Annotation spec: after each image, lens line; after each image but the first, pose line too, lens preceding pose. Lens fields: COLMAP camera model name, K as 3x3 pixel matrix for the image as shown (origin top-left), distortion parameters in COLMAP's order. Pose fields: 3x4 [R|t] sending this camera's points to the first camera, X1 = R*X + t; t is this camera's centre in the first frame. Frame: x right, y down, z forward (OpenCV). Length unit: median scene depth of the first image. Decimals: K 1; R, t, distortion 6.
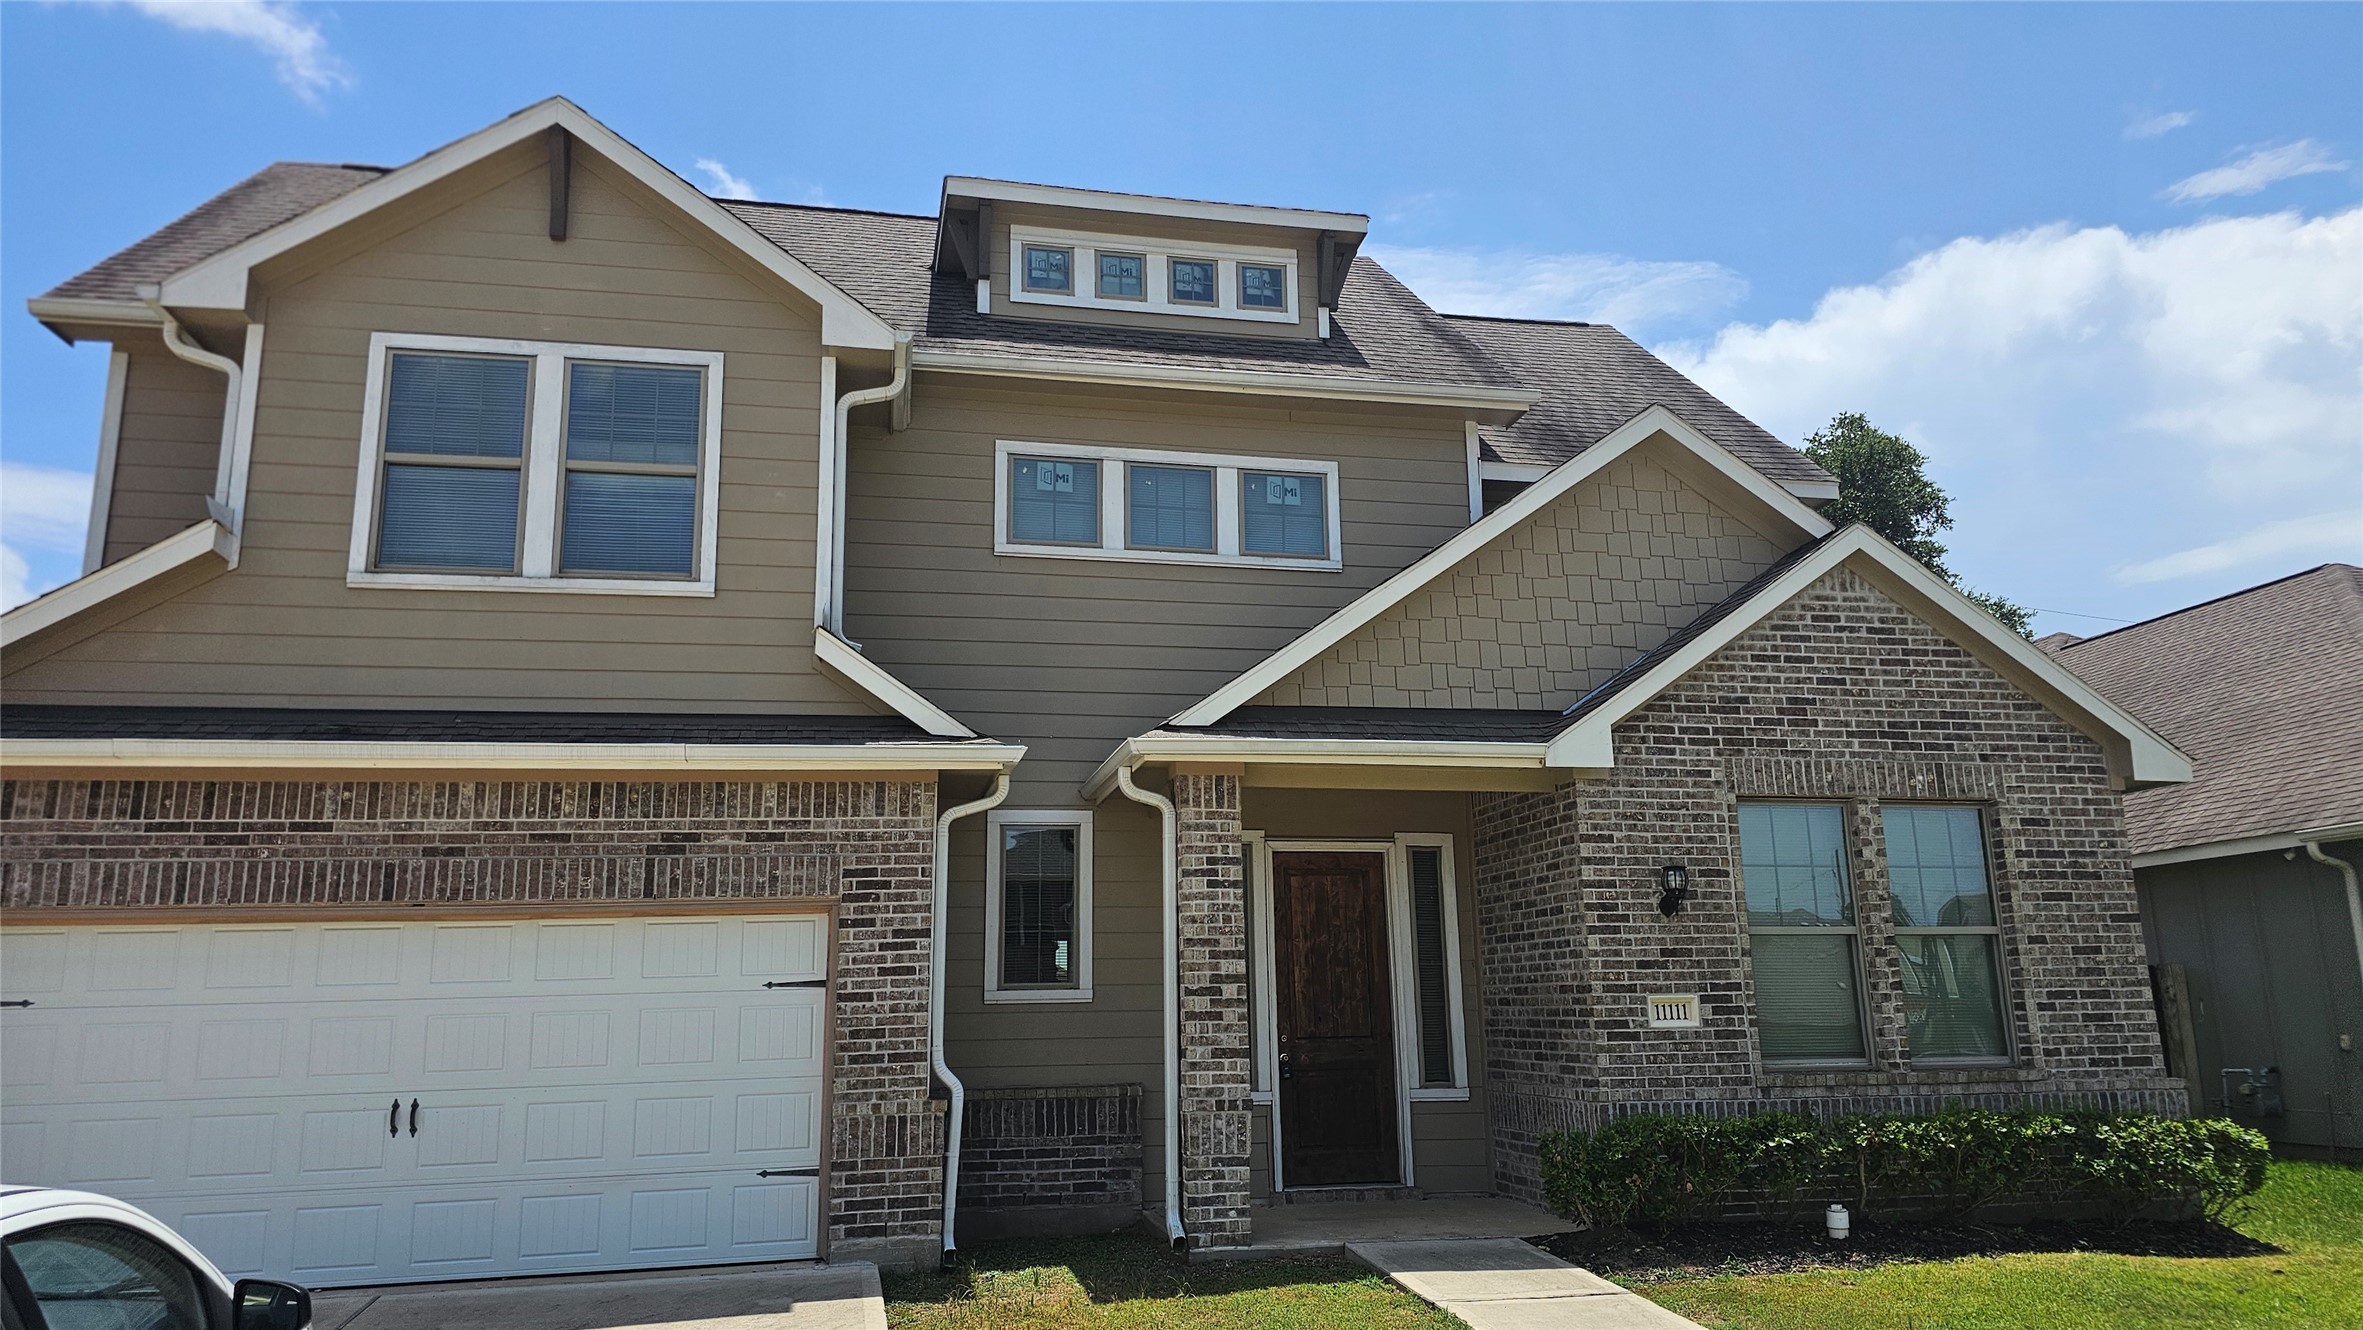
lens RADIAL K [[1608.3, 0, 1138.0], [0, 1608.3, 646.9], [0, 0, 1]] dist [0.058540, -0.060673]
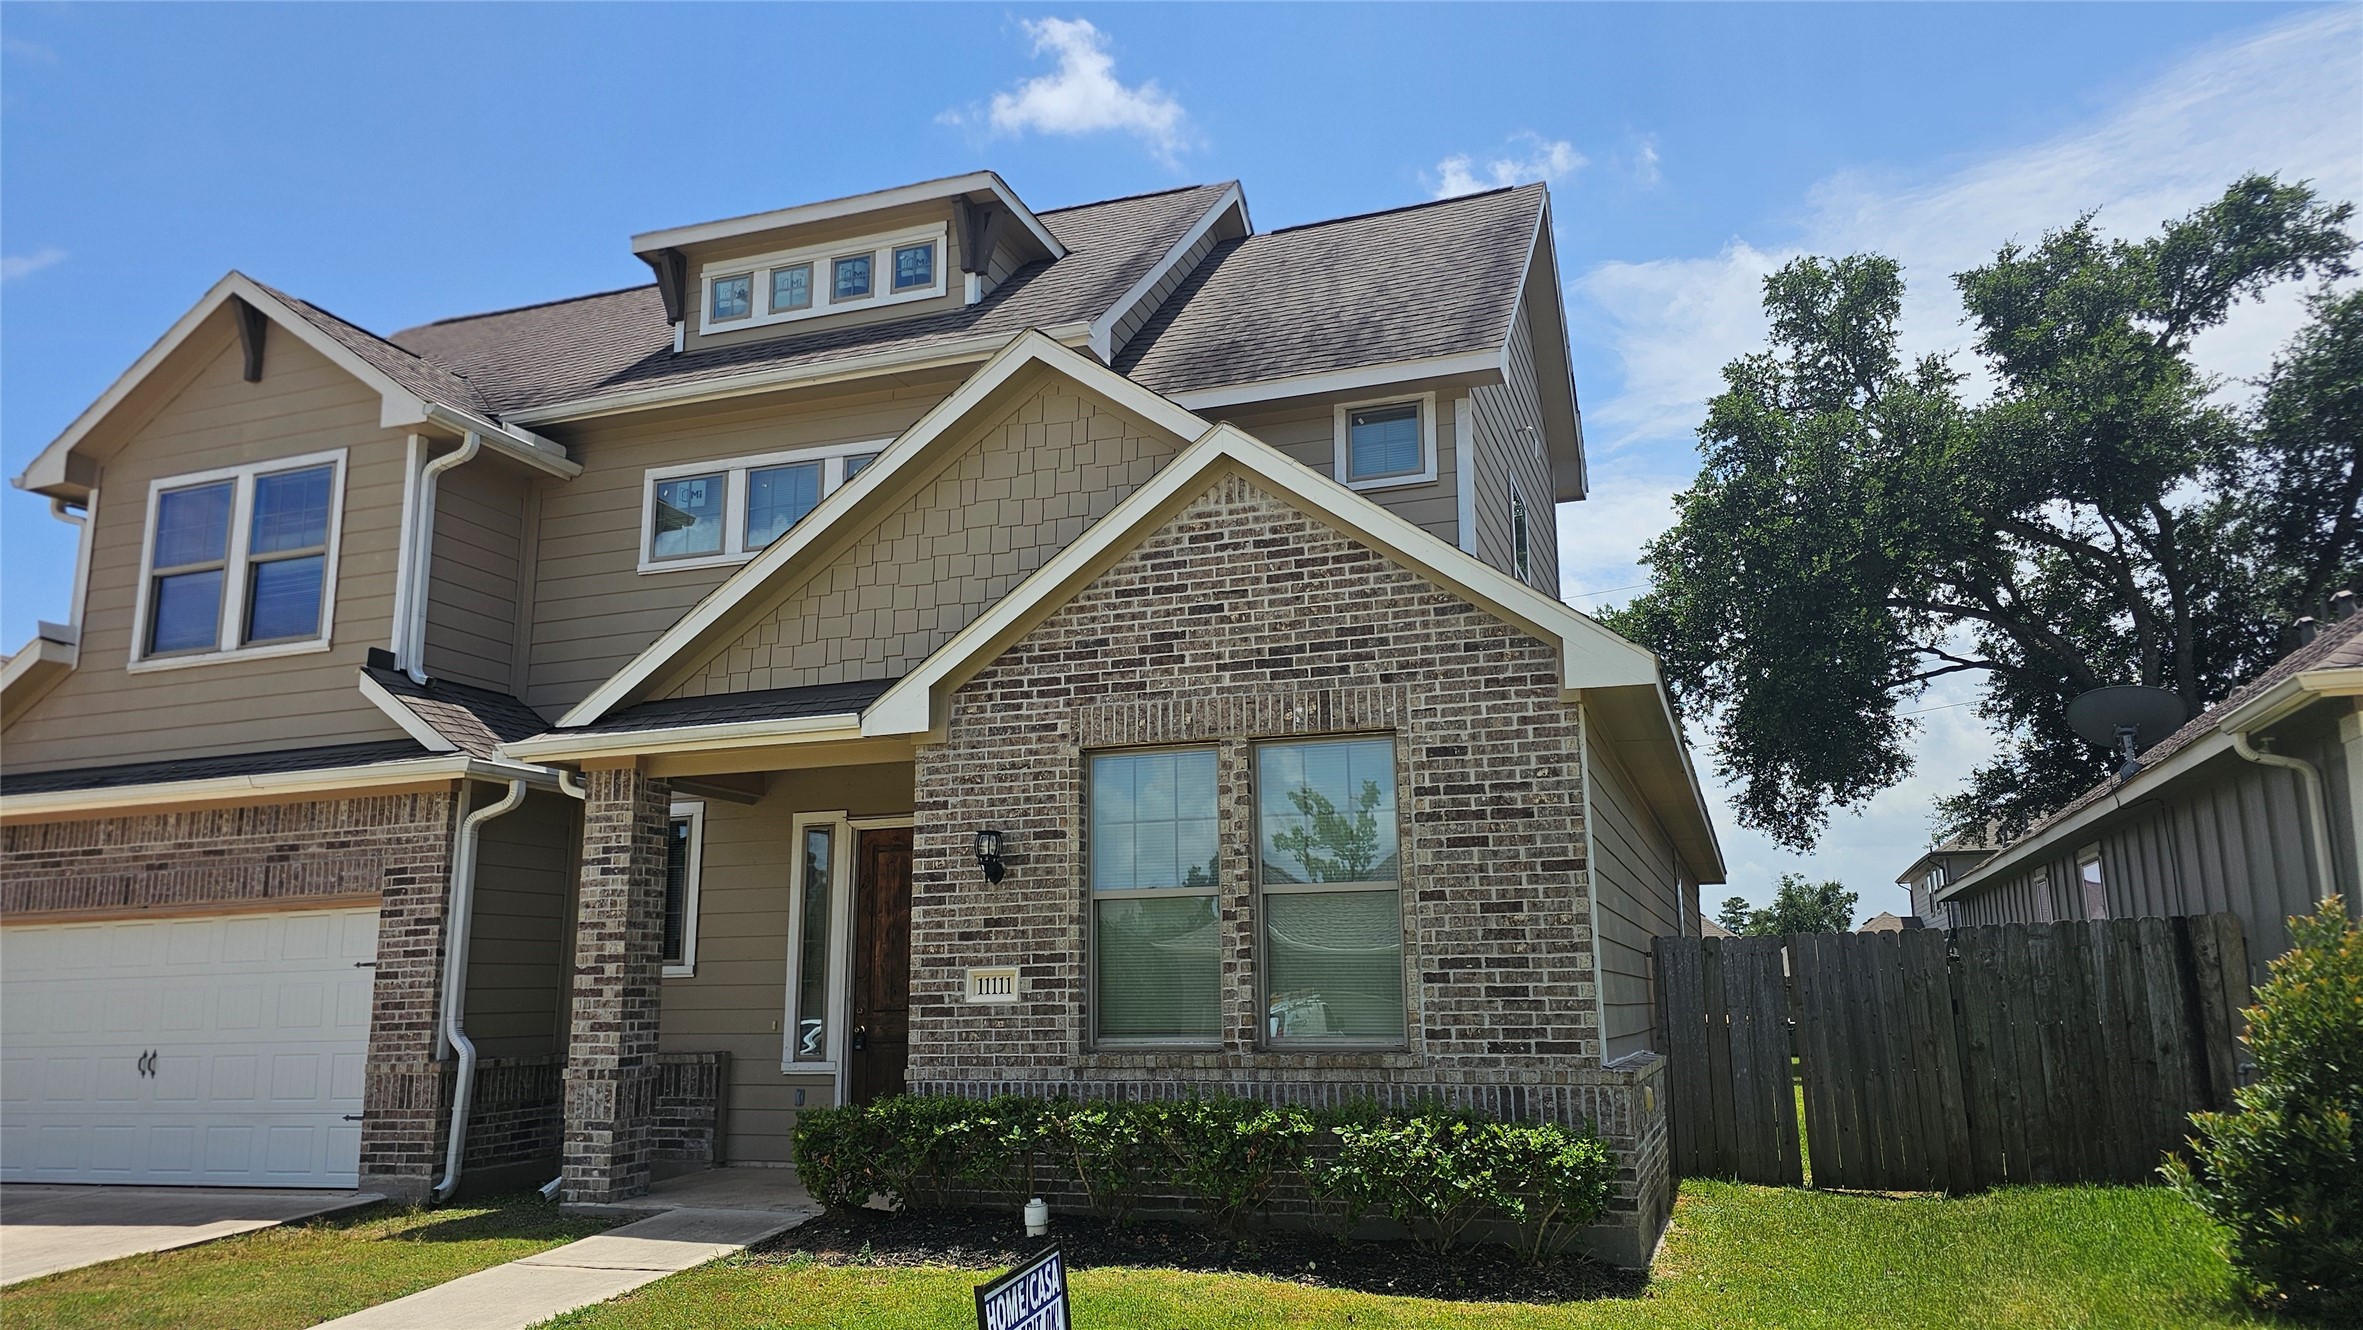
lens RADIAL K [[1608.3, 0, 1182.3], [0, 1608.3, 647.4], [0, 0, 1]] dist [0.058540, -0.060673]
pose [[0.856192, -0.102270, -0.506435, 0.883458], [0.116694, 0.993162, -0.003275, 0.044640], [0.503307, -0.056294, 0.862272, 0.251105]]
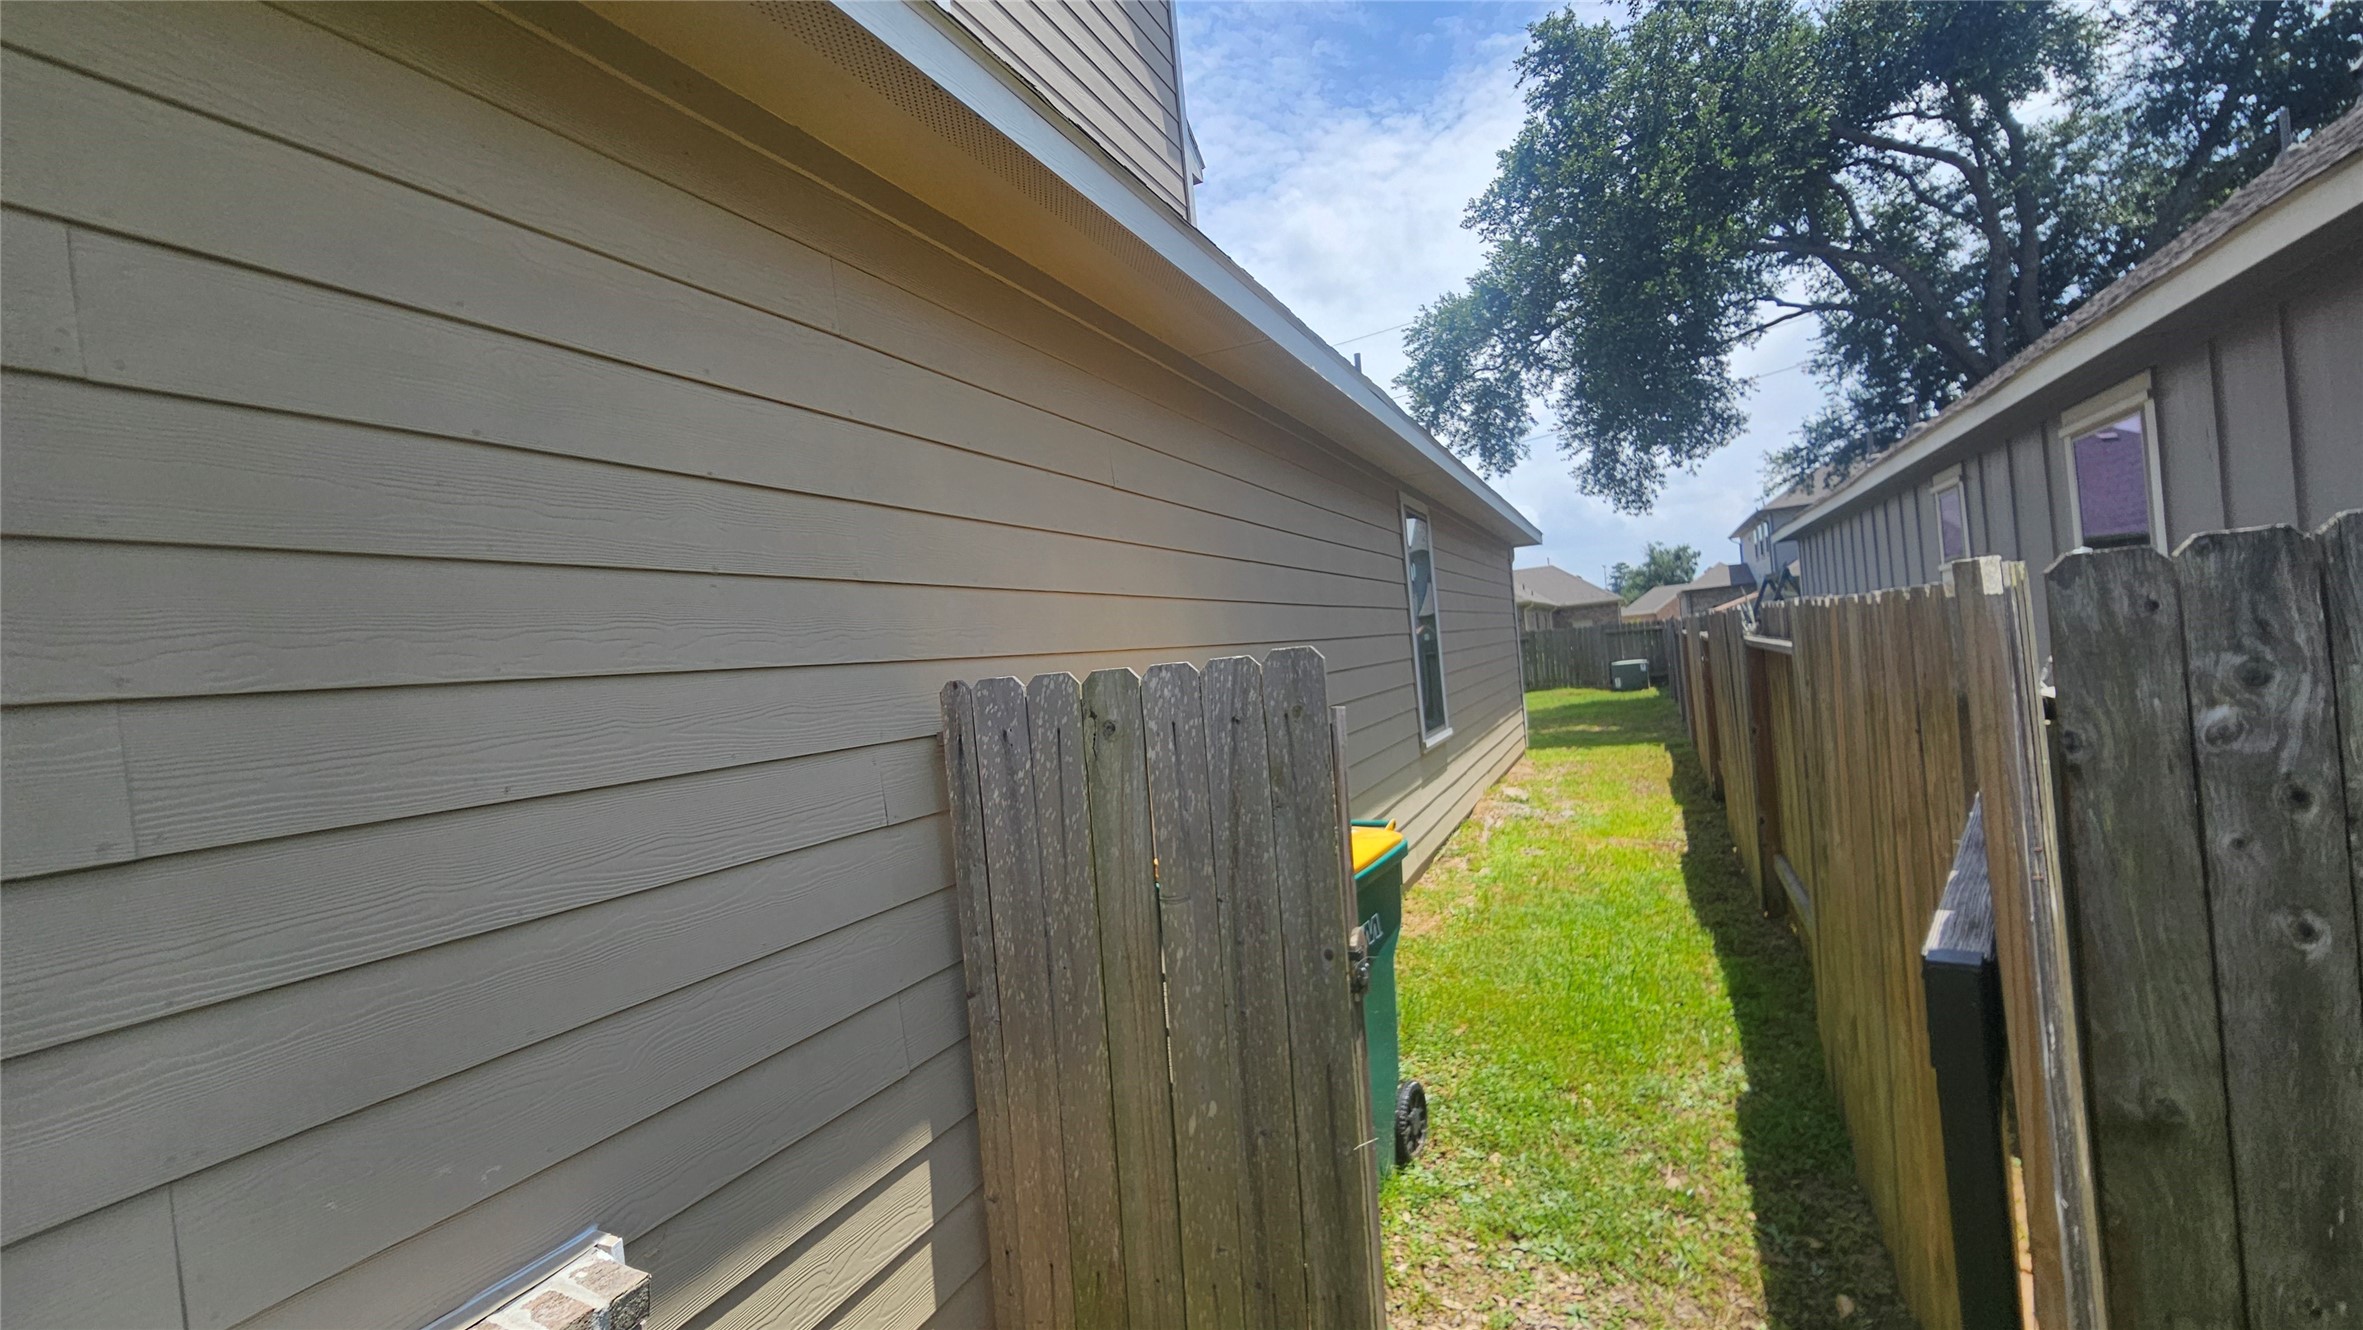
lens RADIAL K [[990.0, 0, 1200.7], [0, 990.0, 670.6], [0, 0, 1]] dist [-0.007658, -0.001210]
pose [[0.807412, -0.055856, -0.587338, 0.743821], [0.215464, 0.954663, 0.205410, 0.245844], [0.549237, -0.292400, 0.782841, 1.248792]]
